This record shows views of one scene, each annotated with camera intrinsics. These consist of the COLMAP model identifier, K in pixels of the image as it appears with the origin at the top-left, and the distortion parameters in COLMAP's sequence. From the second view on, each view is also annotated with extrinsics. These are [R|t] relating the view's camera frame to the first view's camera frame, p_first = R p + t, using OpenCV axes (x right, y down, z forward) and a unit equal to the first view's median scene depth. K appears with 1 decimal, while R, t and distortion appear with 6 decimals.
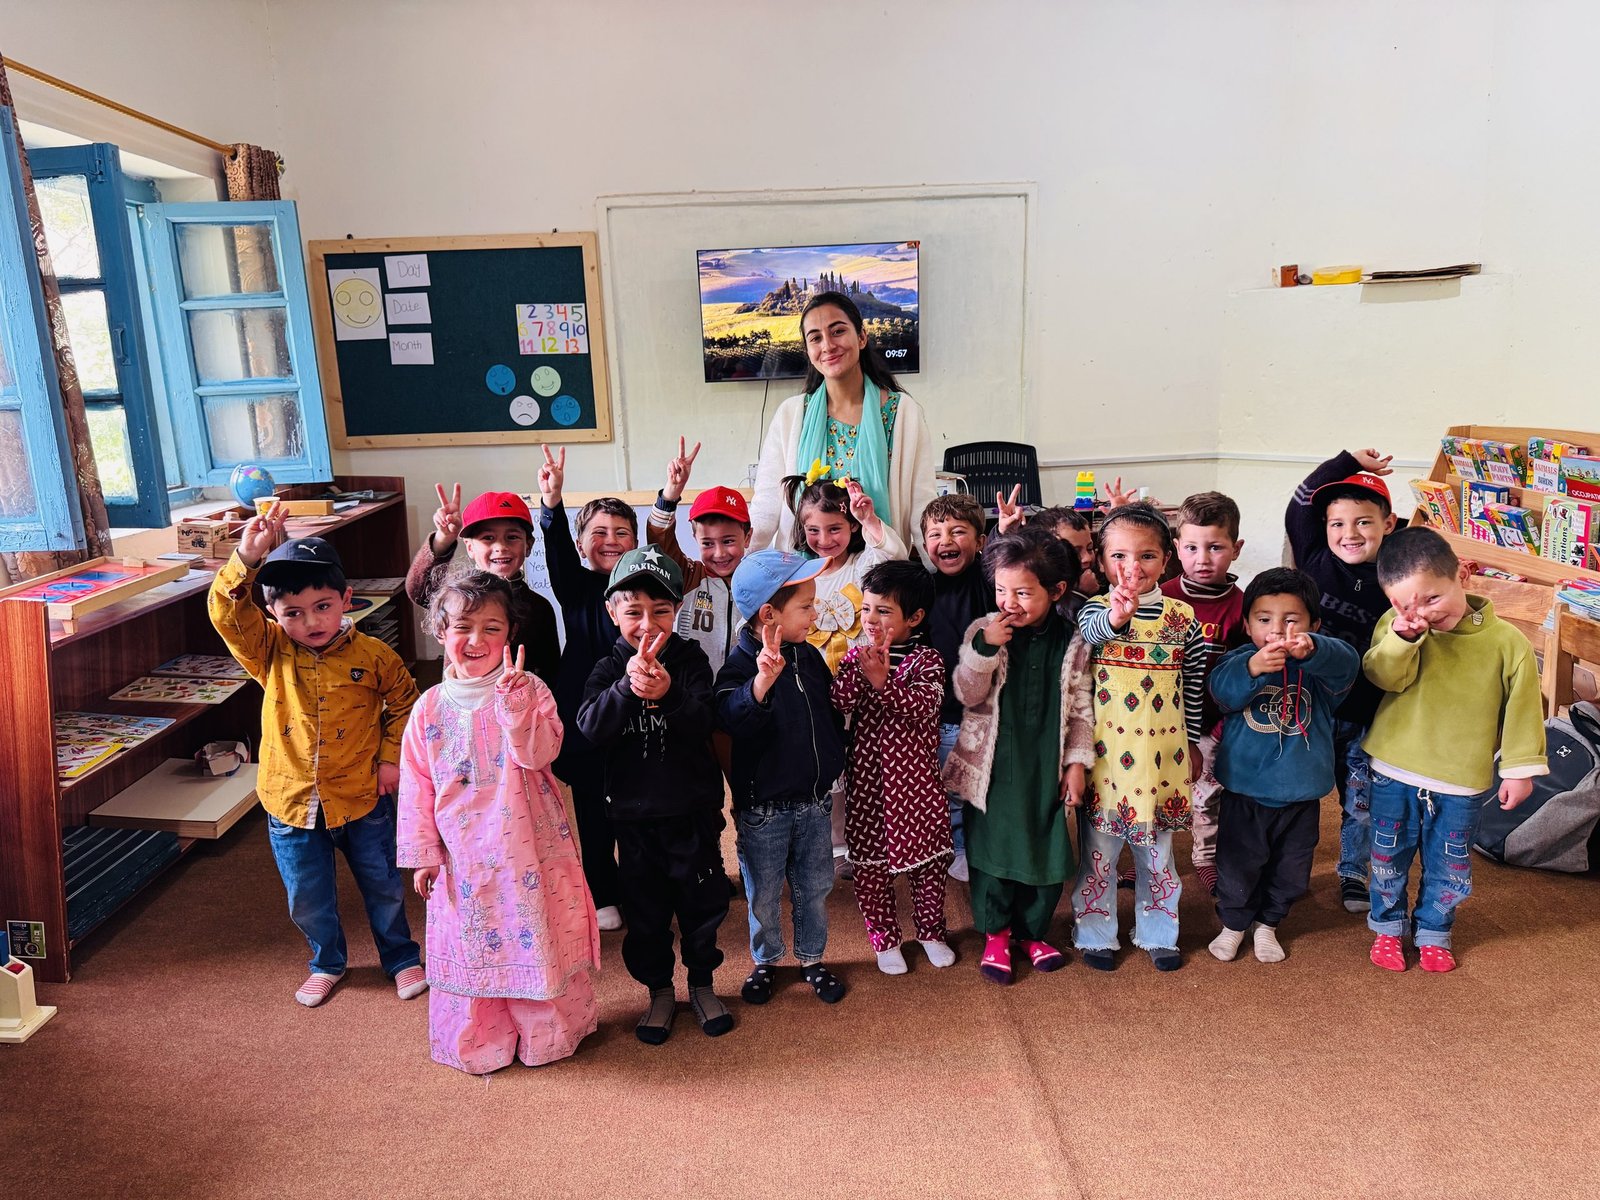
lens RADIAL K [[1120.3, 0, 788.3], [0, 1120.3, 615.9], [0, 0, 1]] dist [0.041289, -0.065943]
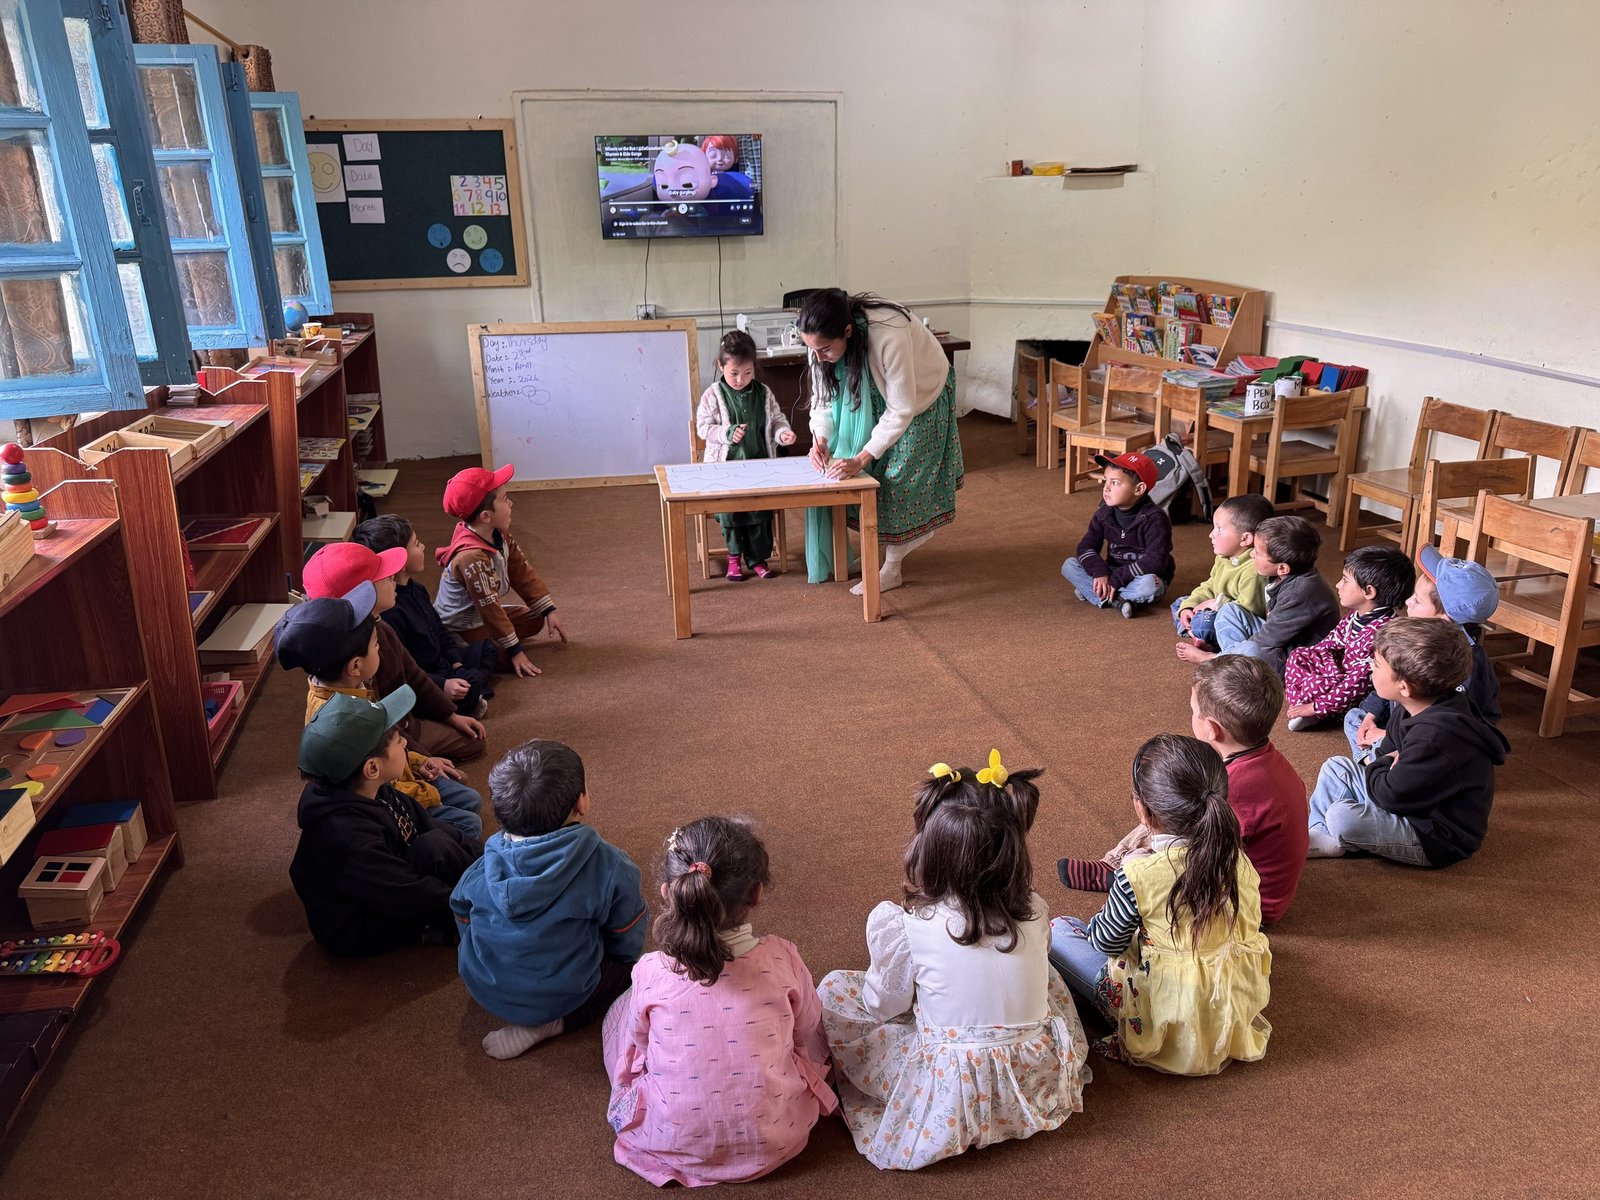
lens RADIAL K [[1120.3, 0, 771.1], [0, 1120.3, 606.5], [0, 0, 1]] dist [0.041289, -0.065943]
pose [[0.980892, -0.049211, 0.188224, -0.151759], [0.028691, 0.993492, 0.110228, 0.080631], [-0.192423, -0.102721, 0.975921, -0.376099]]
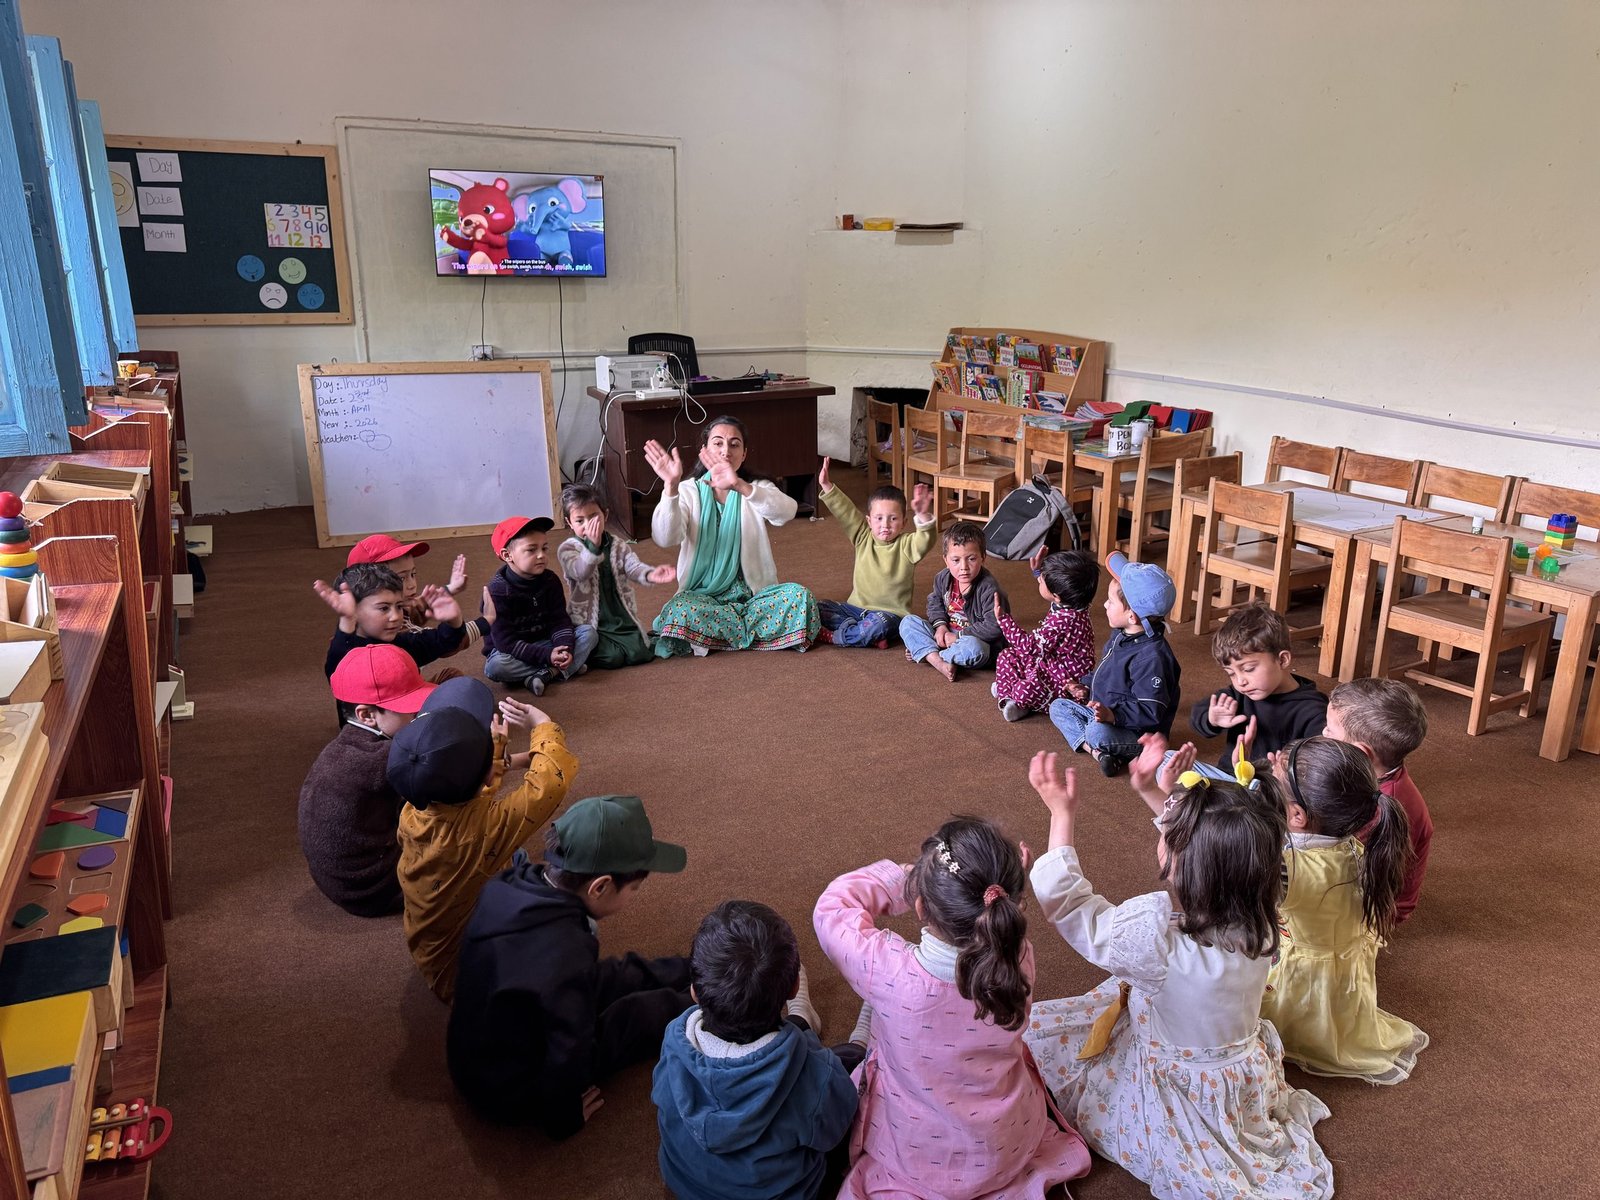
lens RADIAL K [[1120.3, 0, 787.8], [0, 1120.3, 601.2], [0, 0, 1]] dist [0.041289, -0.065943]
pose [[0.903531, -0.078092, 0.421347, -0.279682], [0.052255, 0.995995, 0.072544, 0.078741], [-0.425325, -0.043528, 0.903993, -0.307611]]
